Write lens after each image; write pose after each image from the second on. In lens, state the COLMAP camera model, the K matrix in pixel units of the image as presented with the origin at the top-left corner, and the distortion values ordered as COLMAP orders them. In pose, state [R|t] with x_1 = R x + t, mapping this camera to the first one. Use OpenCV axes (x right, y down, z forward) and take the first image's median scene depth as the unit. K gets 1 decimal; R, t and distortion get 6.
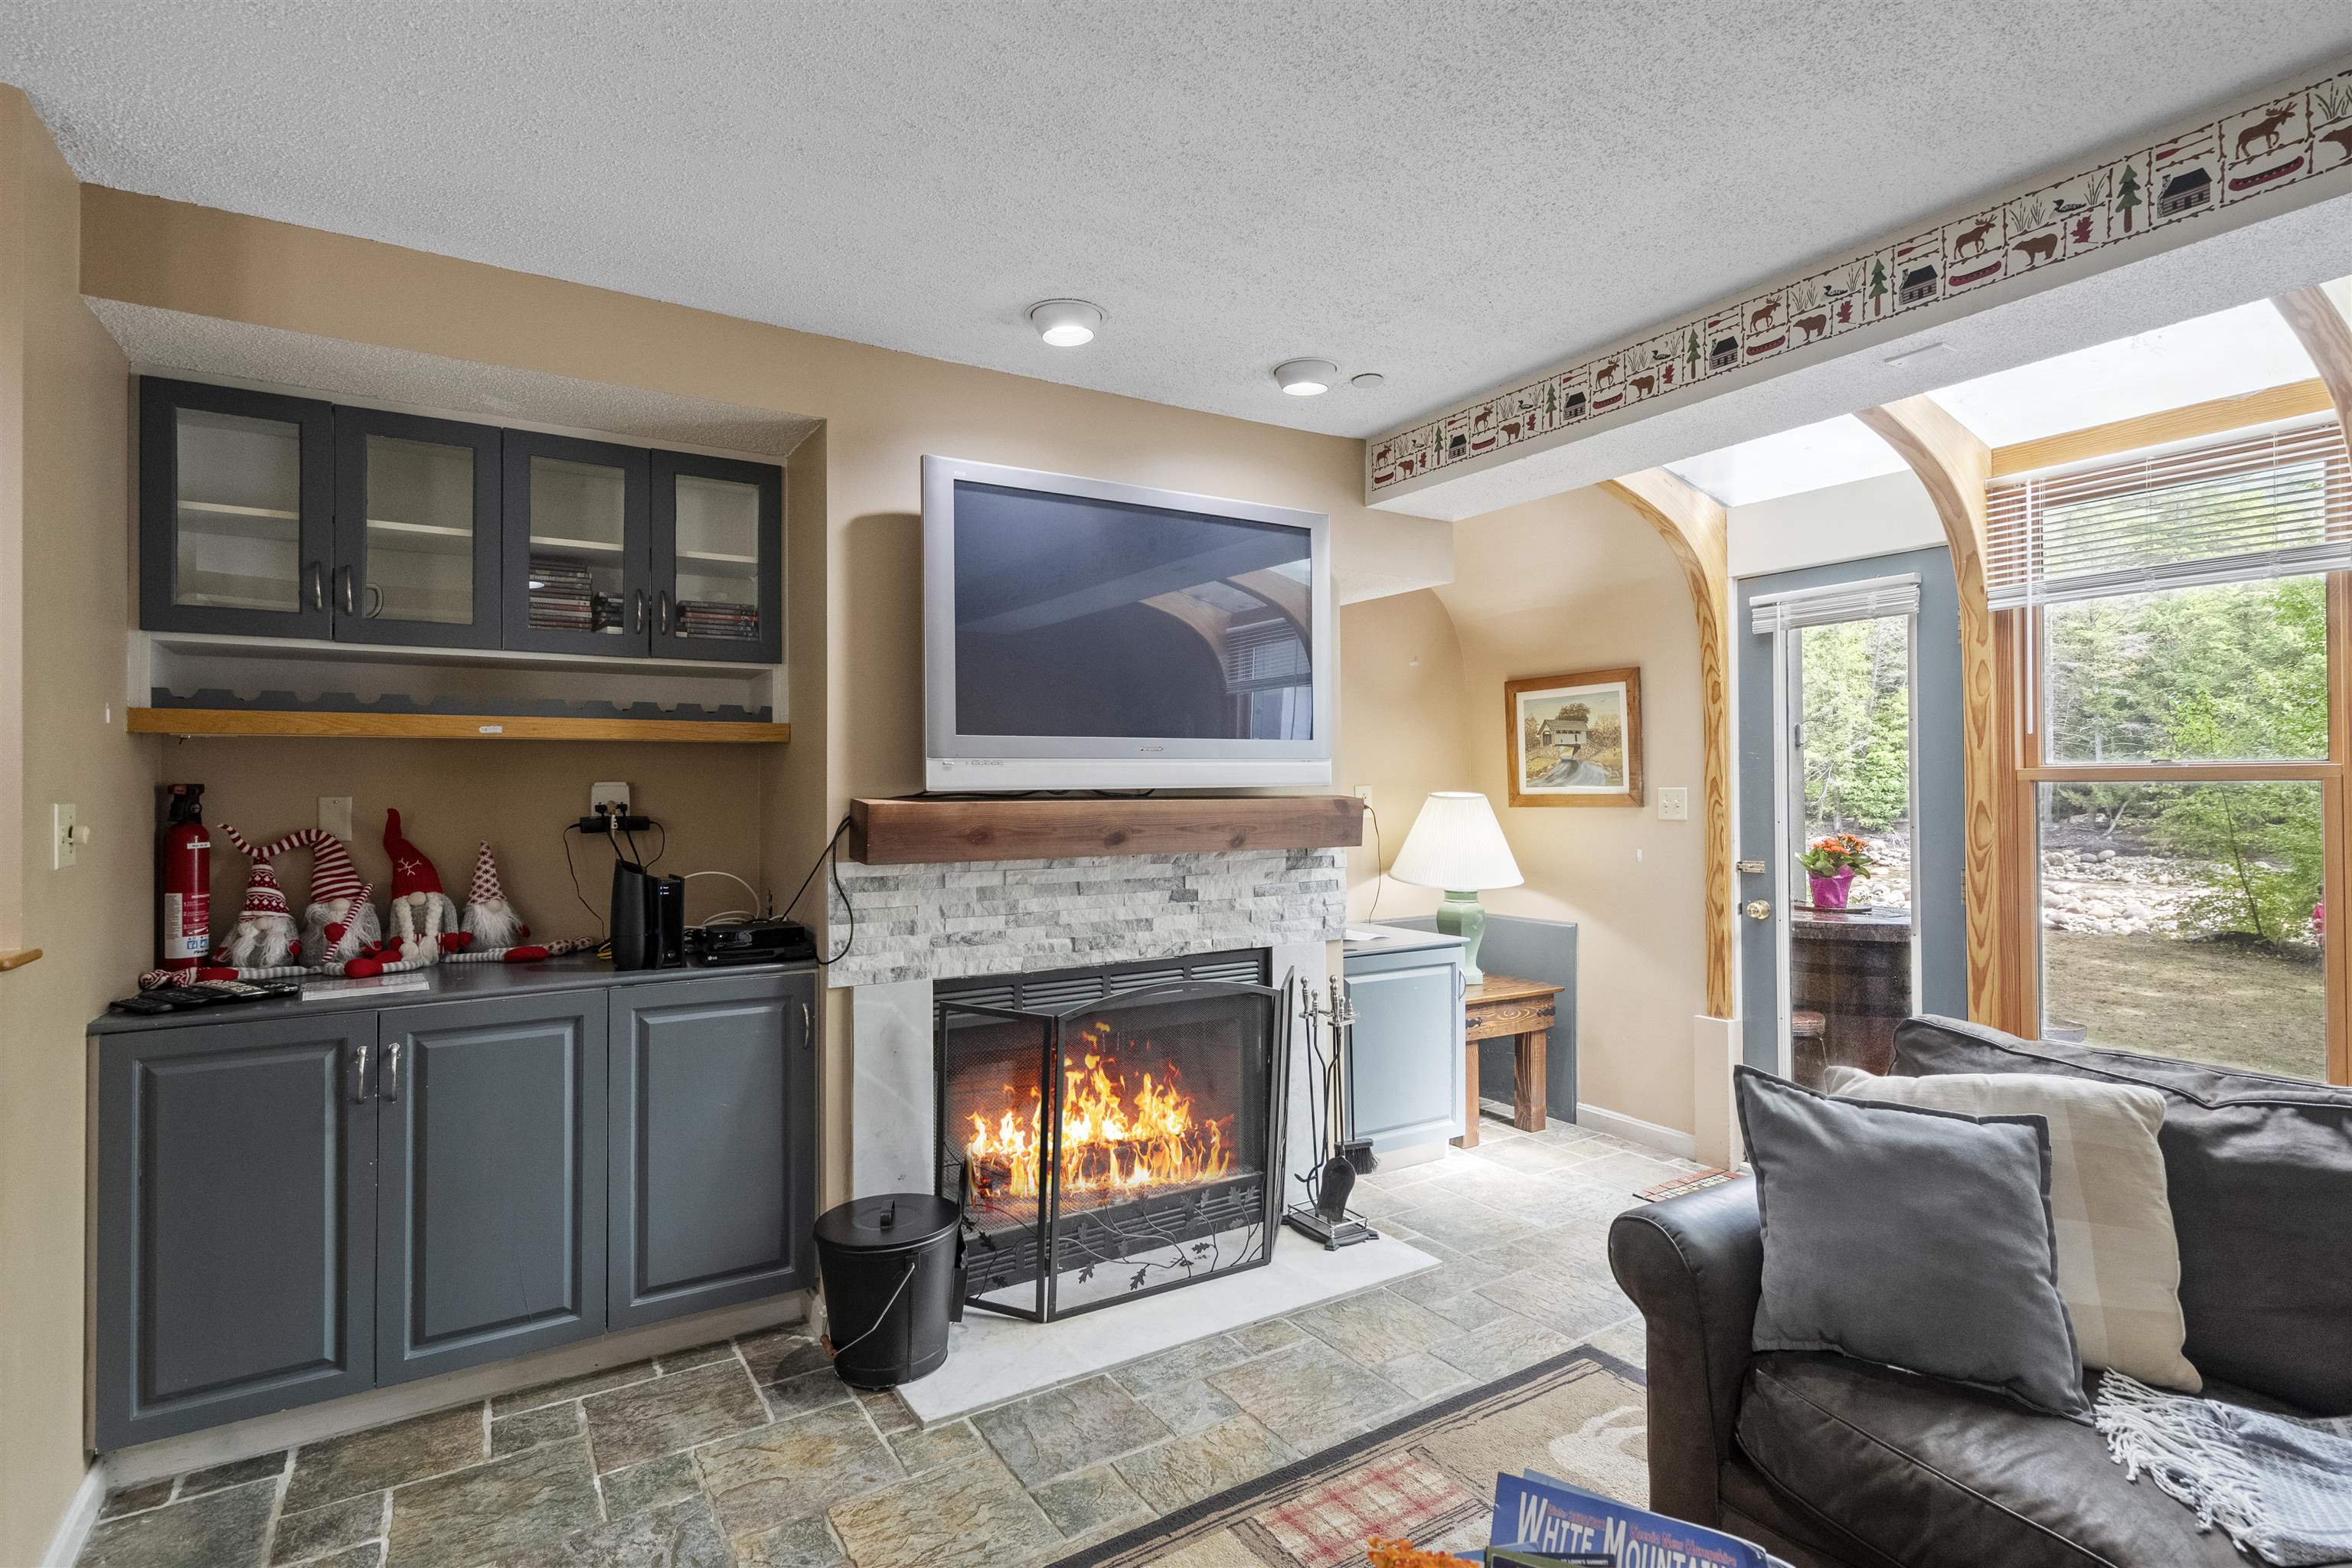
lens RADIAL K [[1142.5, 0, 1173.8], [0, 1142.5, 776.9], [0, 0, 1]] dist [0.001162, 0.001413]
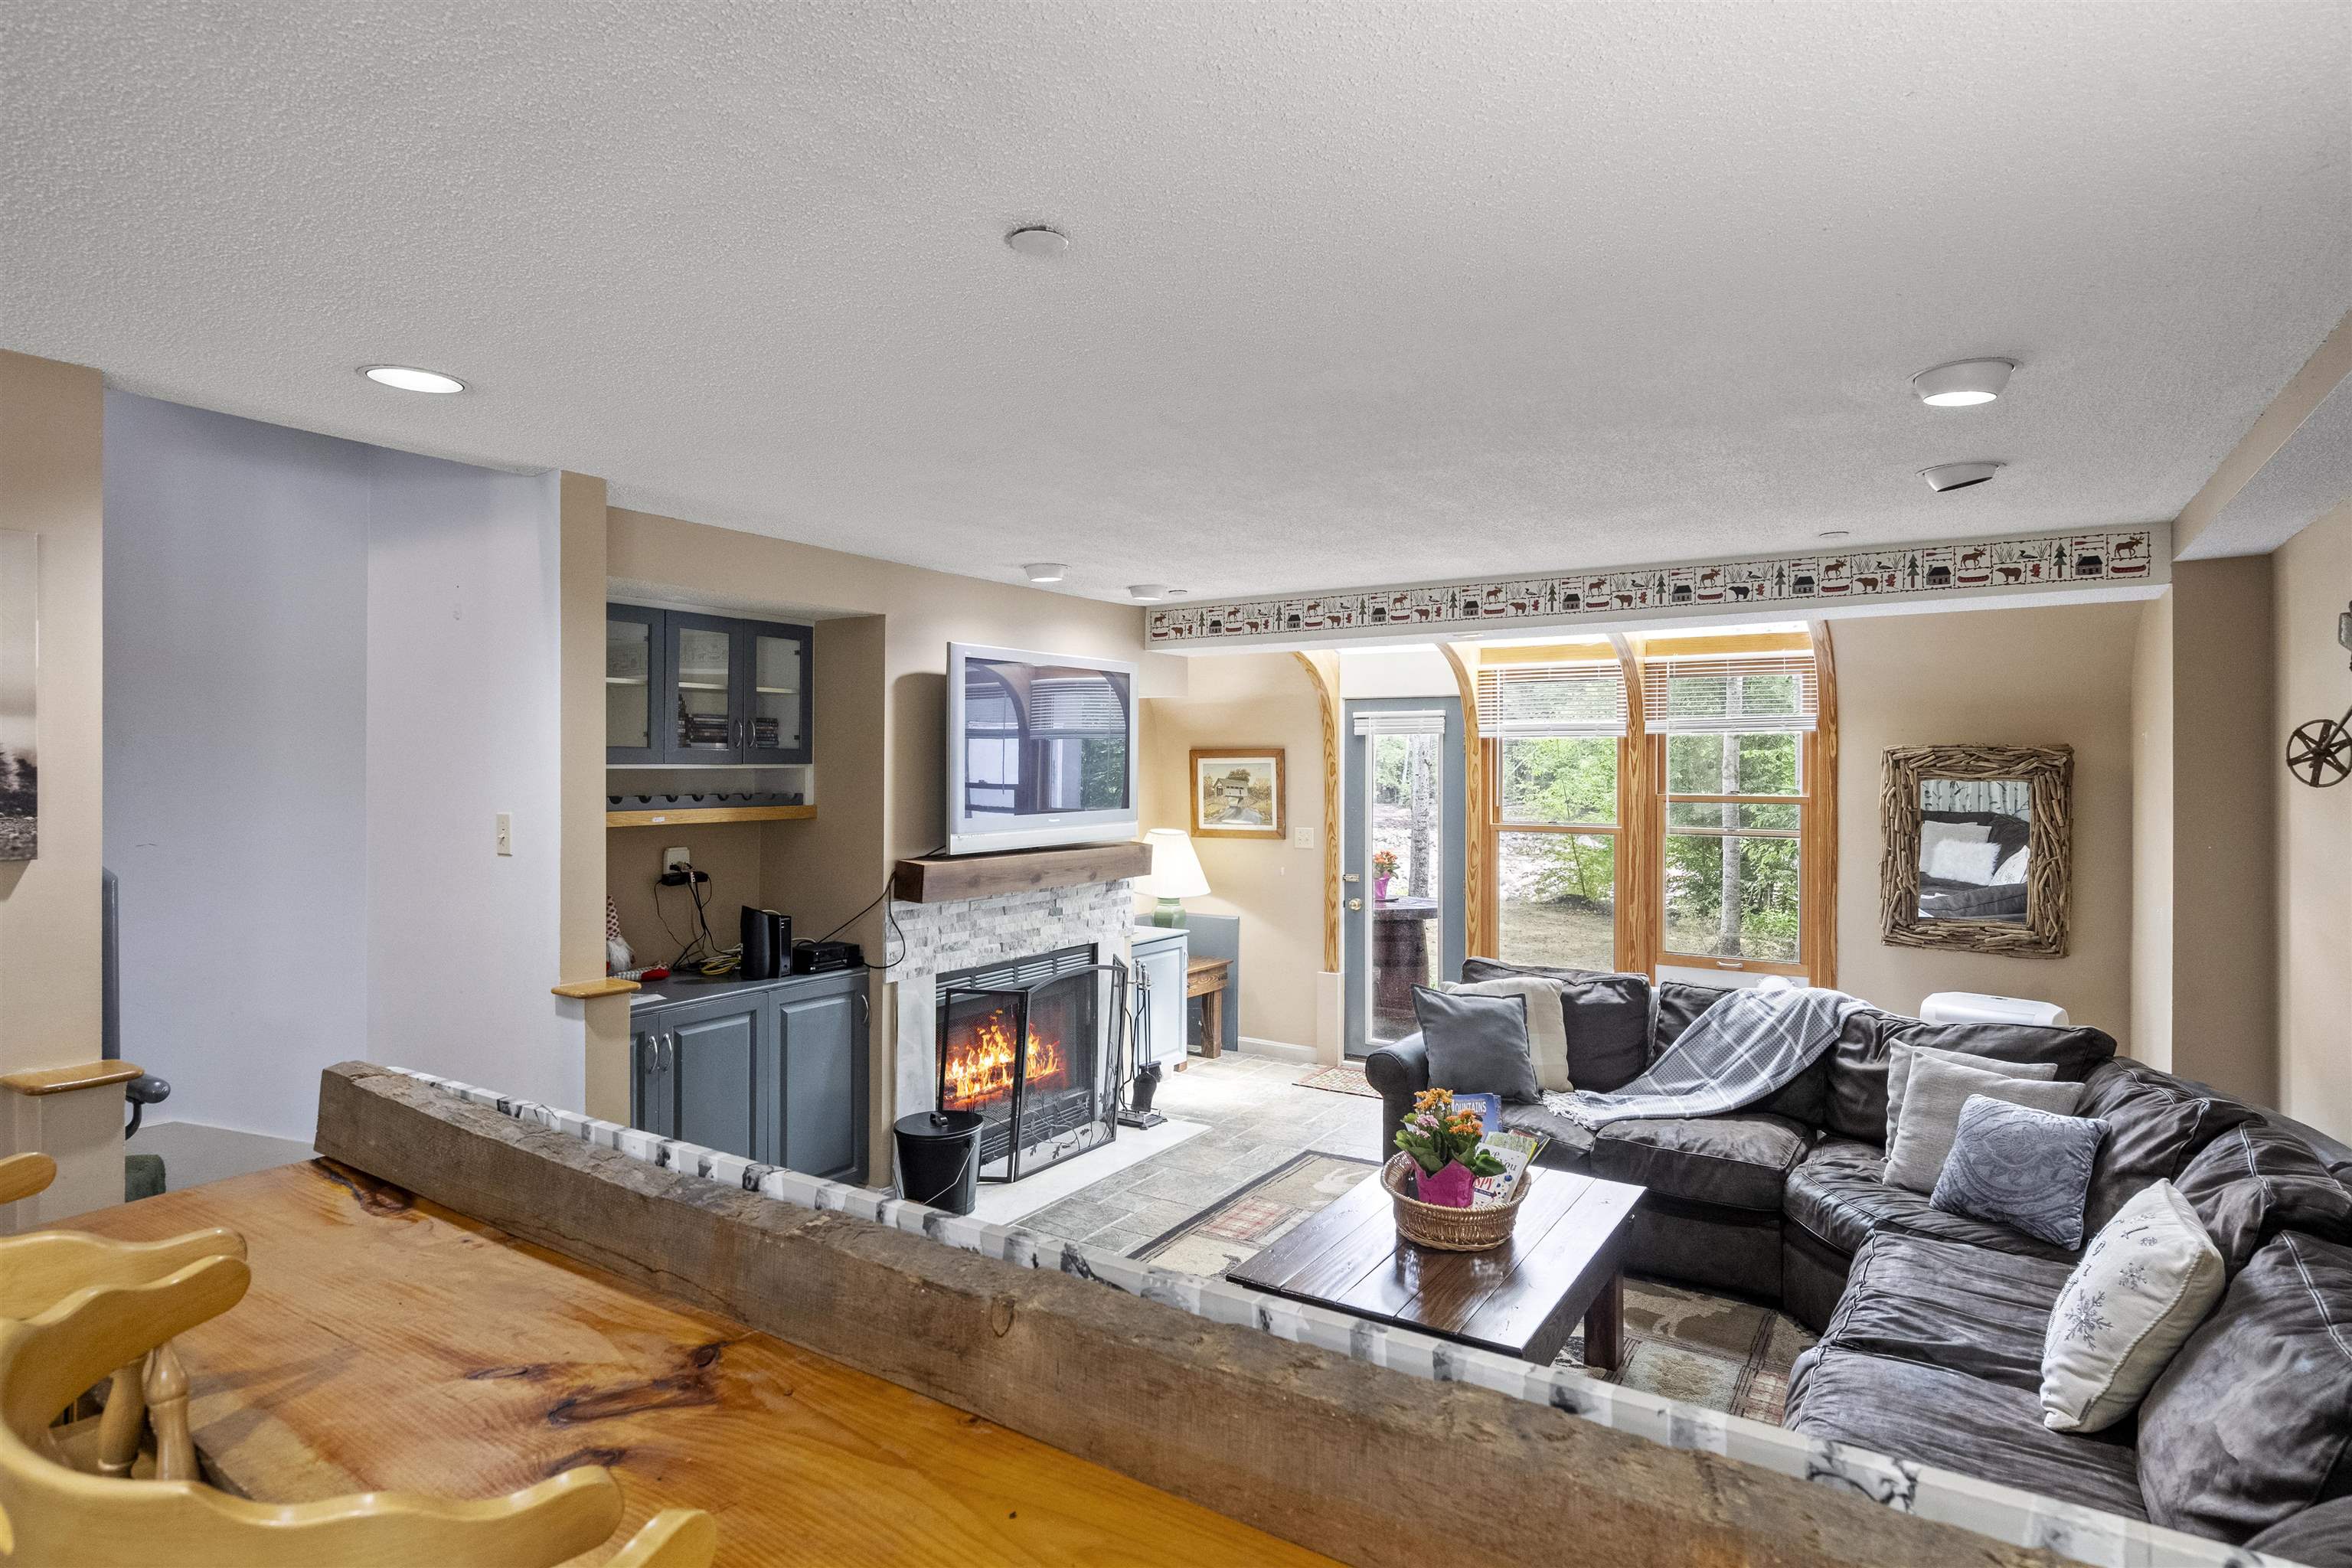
lens RADIAL K [[1233.9, 0, 1173.8], [0, 1233.9, 760.8], [0, 0, 1]] dist [0.004828, 0.001638]
pose [[0.905854, 0.009977, 0.423472, -0.558690], [-0.012026, 0.999925, 0.002167, -0.105866], [-0.423418, -0.007055, 0.905907, -0.574562]]
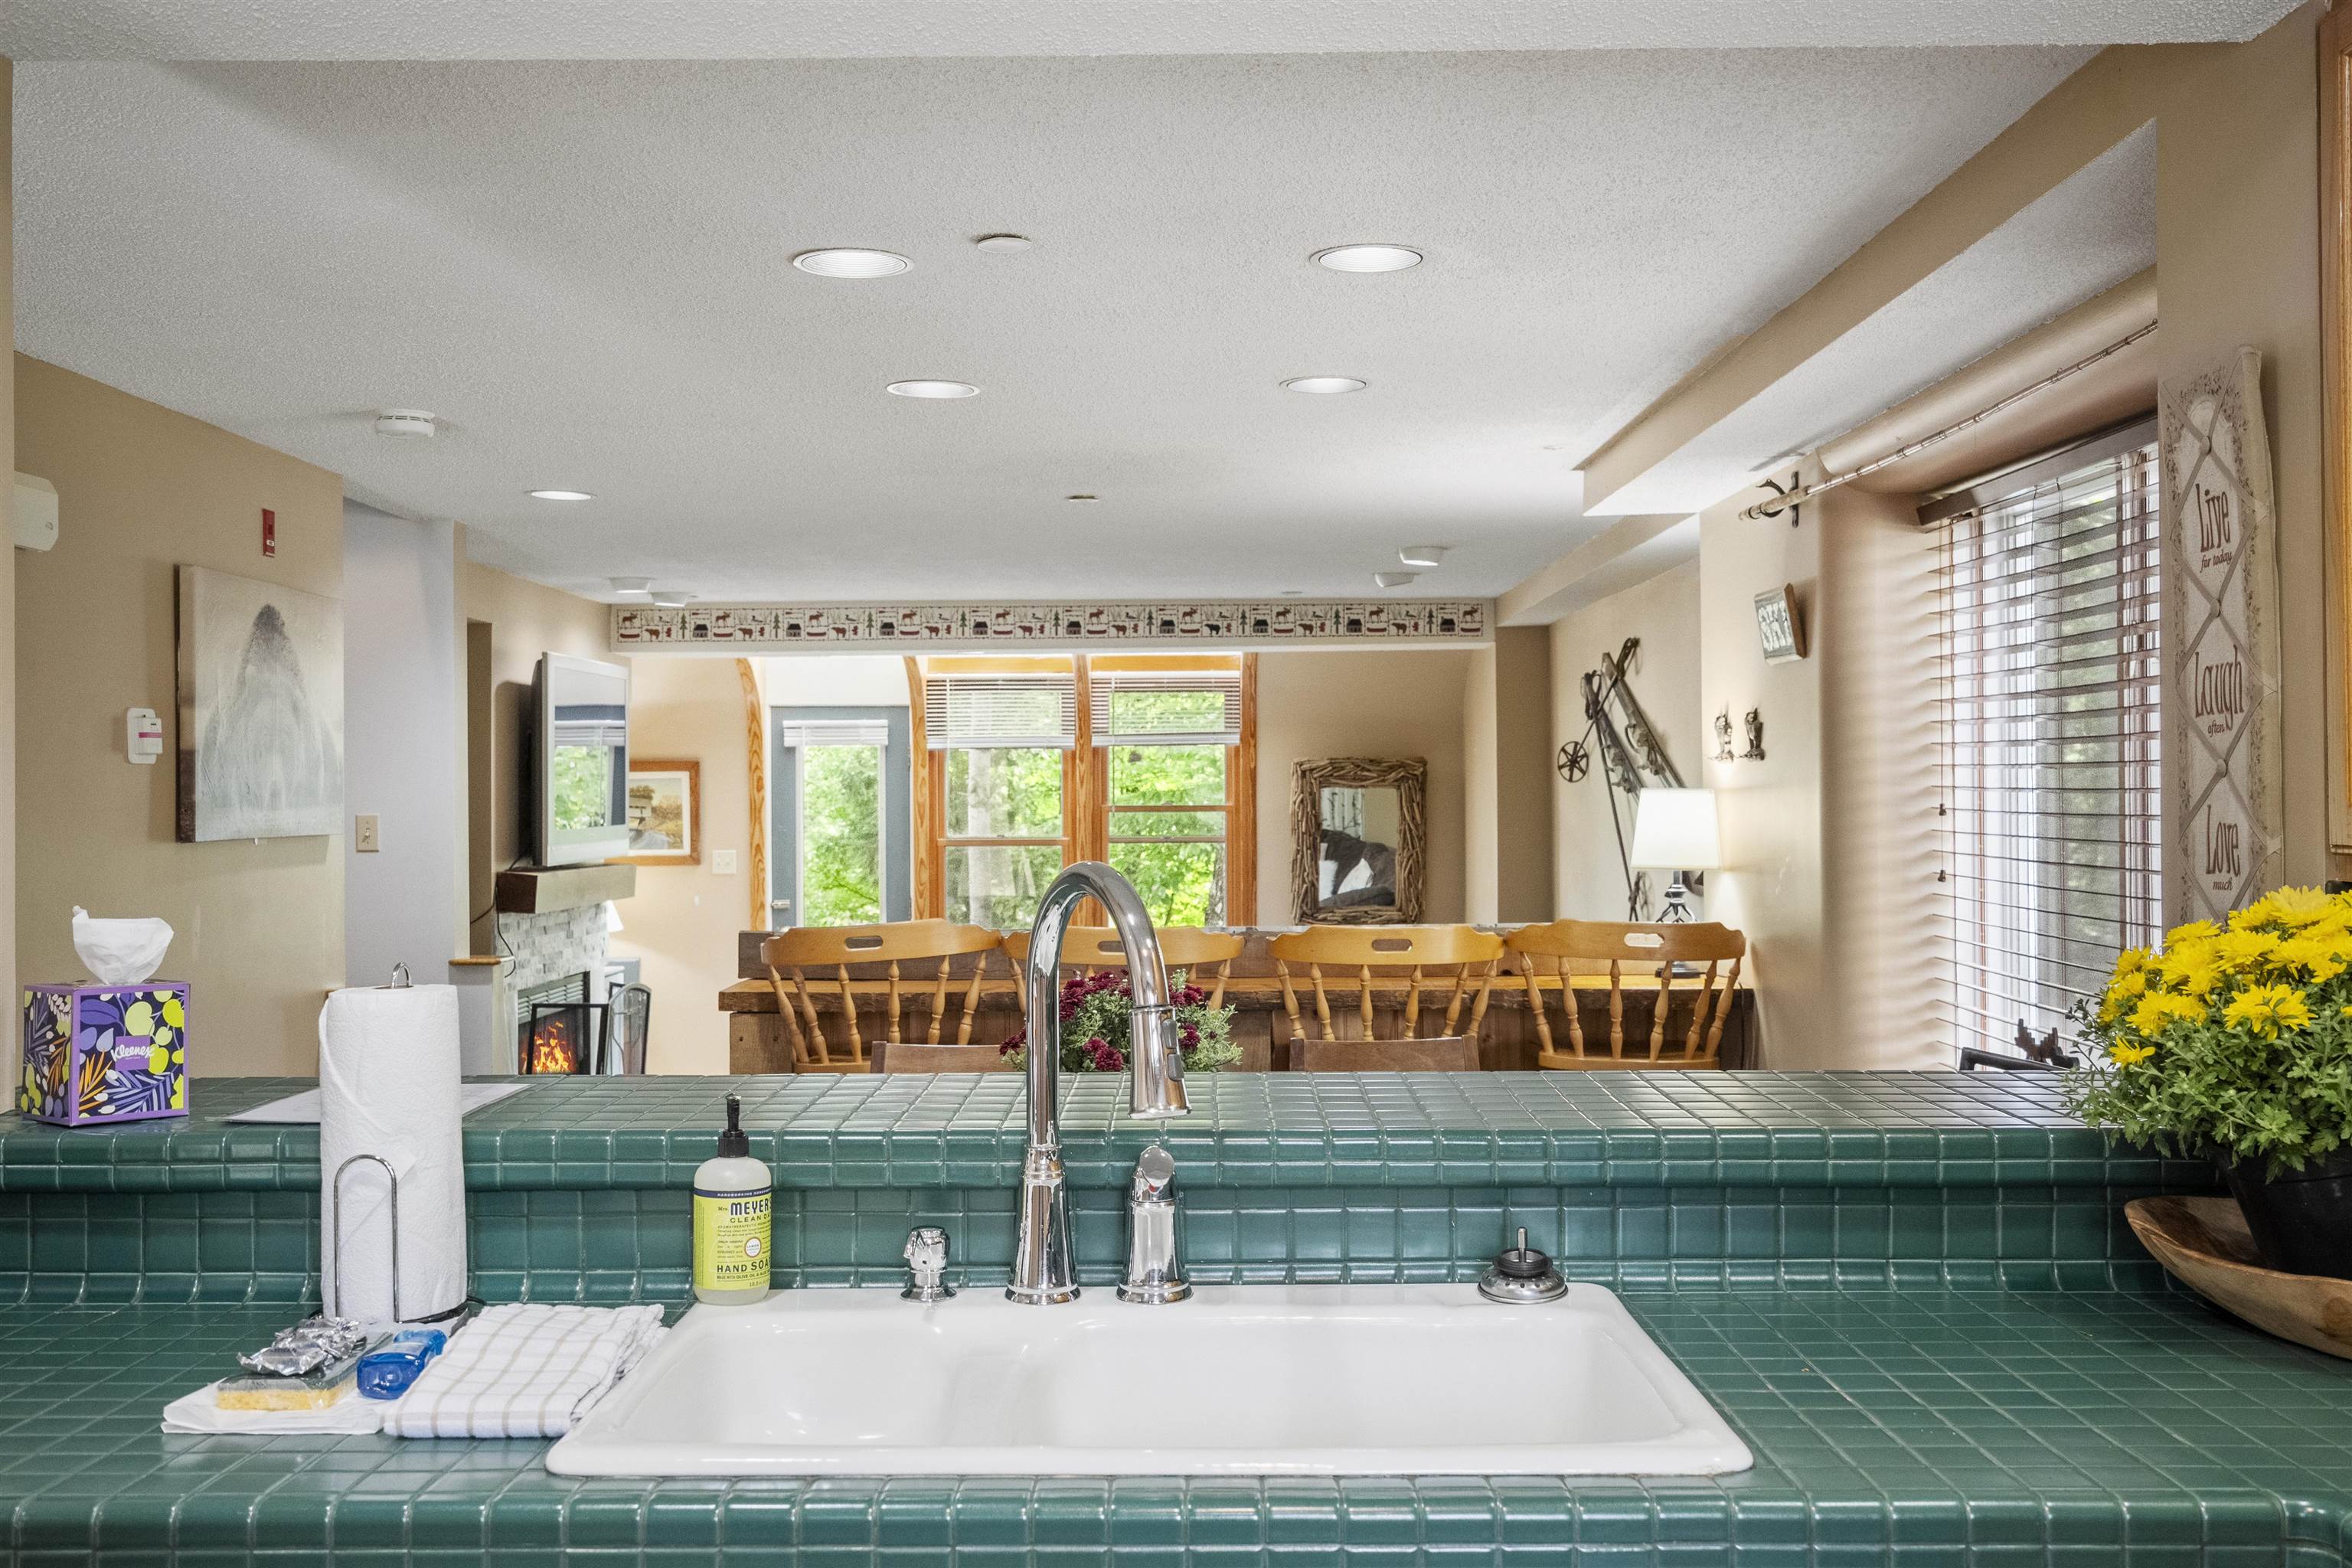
lens RADIAL K [[2301.7, 0, 1171.1], [0, 2301.7, 775.8], [0, 0, 1]] dist [0.005928, 0.002696]
pose [[0.536779, 0.010751, 0.843654, -2.054643], [-0.005205, 0.999942, -0.009431, -0.073105], [-0.843707, 0.000671, 0.536804, -1.204938]]
